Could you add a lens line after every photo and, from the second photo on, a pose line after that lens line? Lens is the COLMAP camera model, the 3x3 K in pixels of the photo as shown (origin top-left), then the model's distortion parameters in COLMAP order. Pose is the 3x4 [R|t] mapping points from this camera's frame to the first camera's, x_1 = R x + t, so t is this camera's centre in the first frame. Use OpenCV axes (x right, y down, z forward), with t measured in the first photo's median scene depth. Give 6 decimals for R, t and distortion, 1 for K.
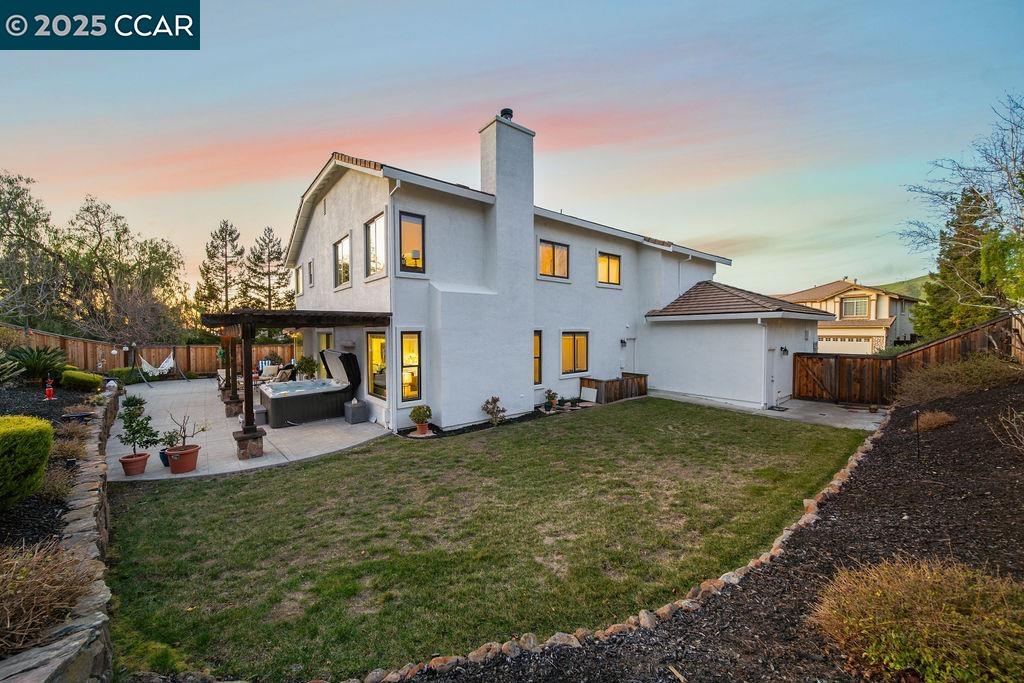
lens RADIAL K [[380.5, 0, 513.1], [0, 380.5, 340.0], [0, 0, 1]] dist [-0.009411, 0.000025]
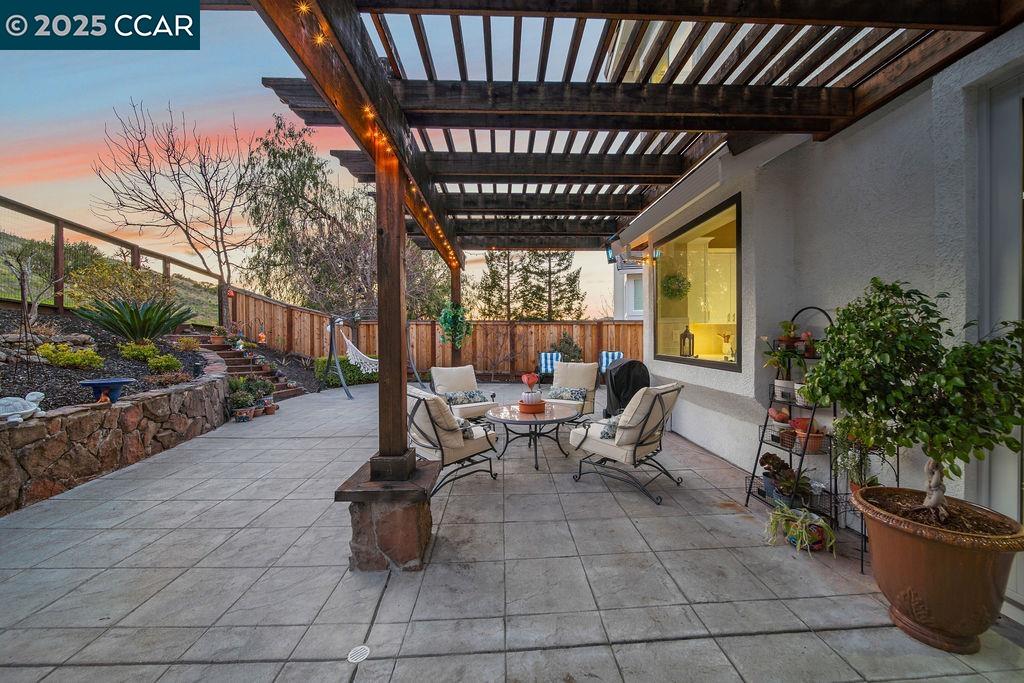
lens RADIAL K [[380.5, 0, 513.3], [0, 380.5, 340.1], [0, 0, 1]] dist [-0.009411, 0.000025]
pose [[0.793094, 0.003098, -0.609091, -0.204211], [-0.012260, 0.999866, -0.010878, 0.022601], [0.608975, 0.016094, 0.793026, 0.300916]]
